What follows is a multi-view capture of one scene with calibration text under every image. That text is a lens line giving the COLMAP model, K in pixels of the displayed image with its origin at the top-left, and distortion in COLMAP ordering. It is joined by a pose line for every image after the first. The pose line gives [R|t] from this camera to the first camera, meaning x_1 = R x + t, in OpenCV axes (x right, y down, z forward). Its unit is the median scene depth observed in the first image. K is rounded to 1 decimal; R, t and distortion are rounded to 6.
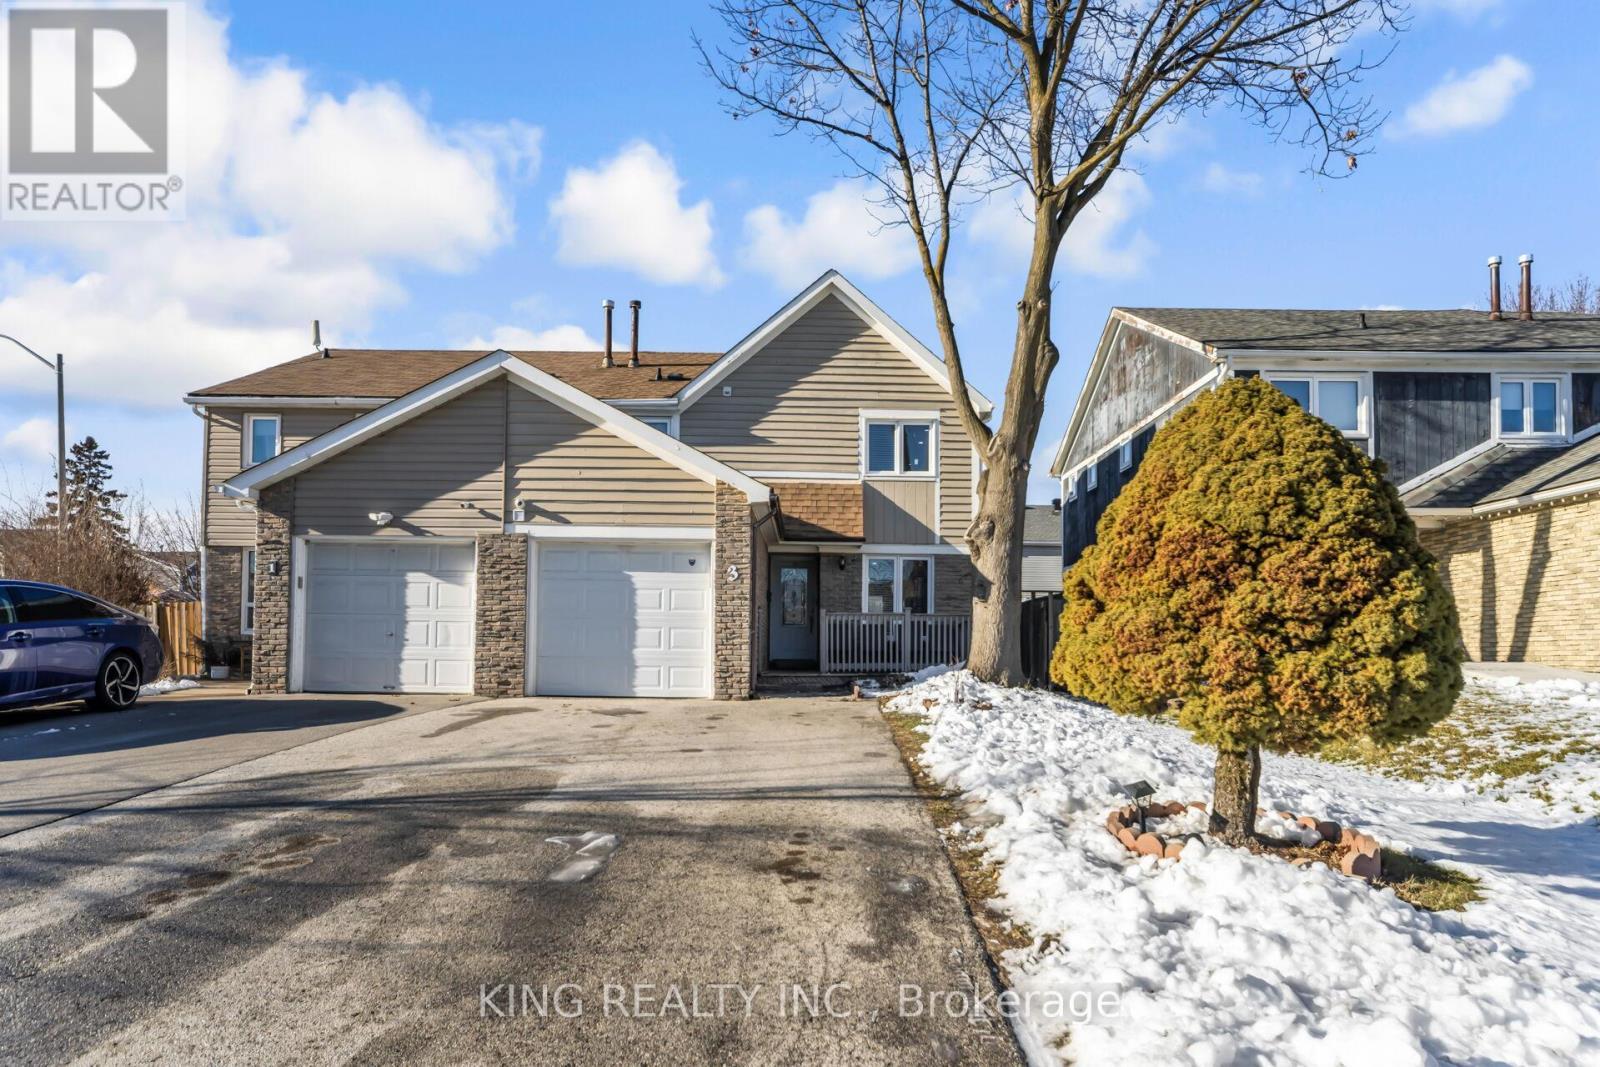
lens RADIAL K [[941.2, 0, 798.4], [0, 941.2, 640.6], [0, 0, 1]] dist [-0.016604, 0.016869]
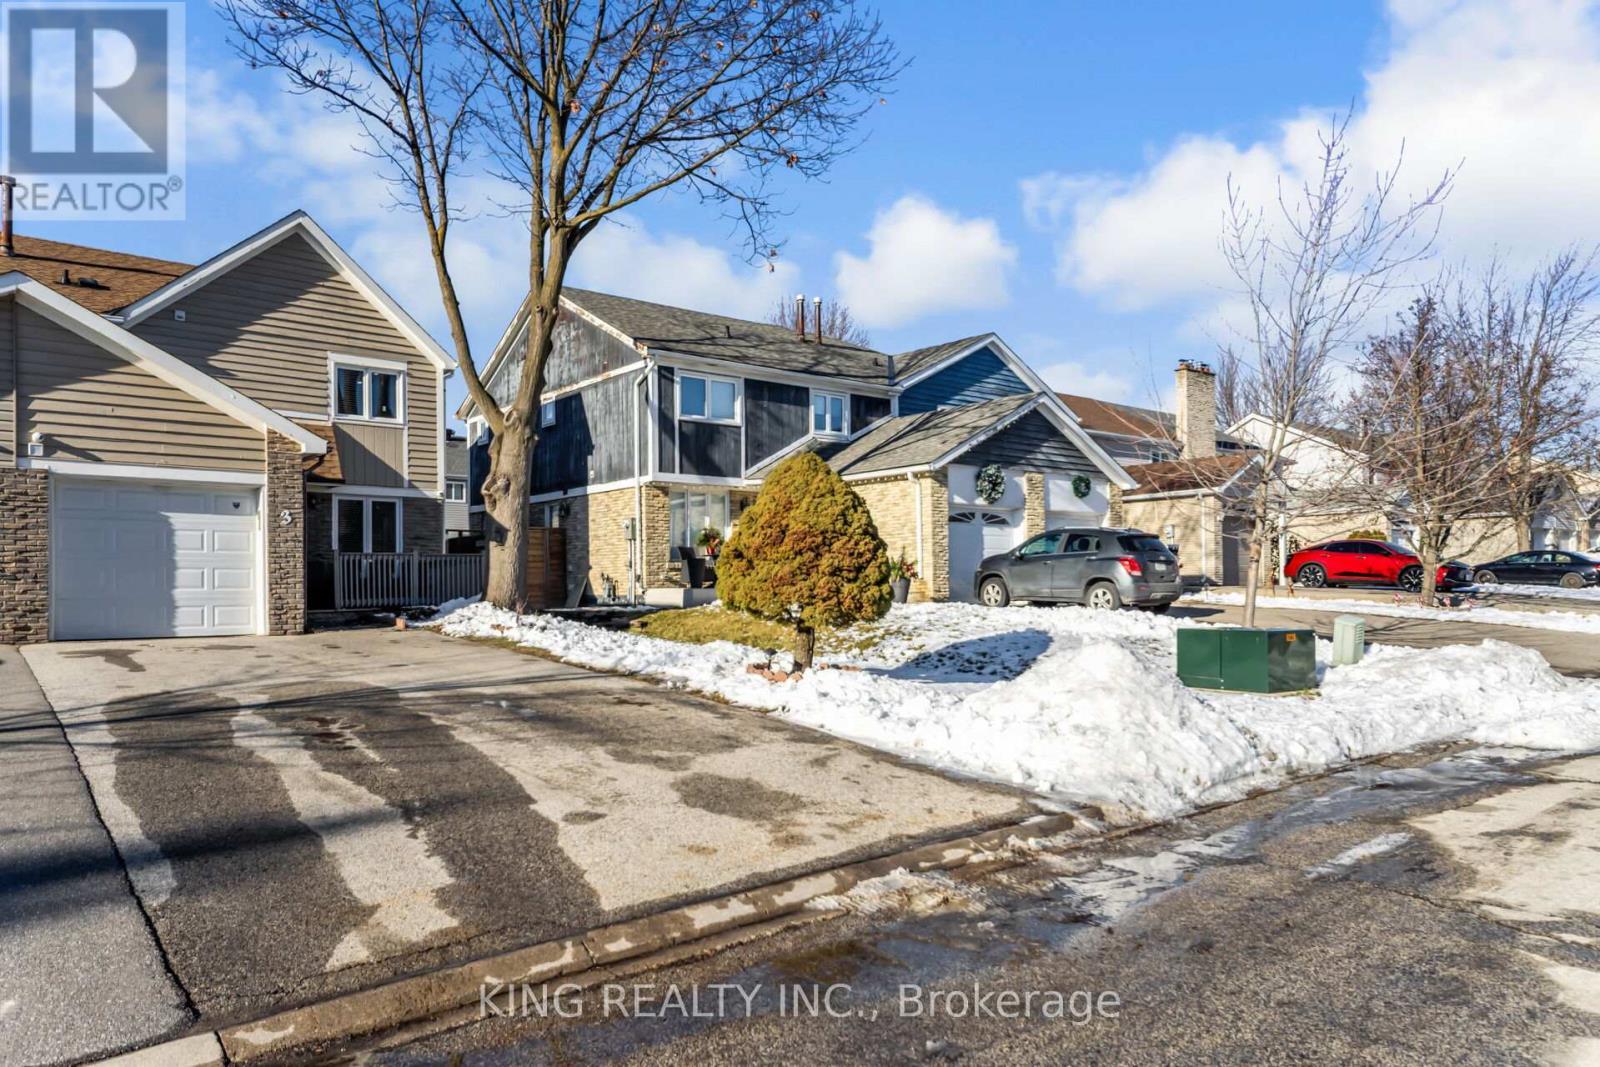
lens RADIAL K [[941.2, 0, 798.4], [0, 941.2, 640.6], [0, 0, 1]] dist [-0.016604, 0.016869]
pose [[0.783852, -0.052217, 0.618748, -0.275977], [0.007874, 0.997214, 0.074180, -0.005865], [-0.620898, -0.053274, 0.782079, -0.207809]]
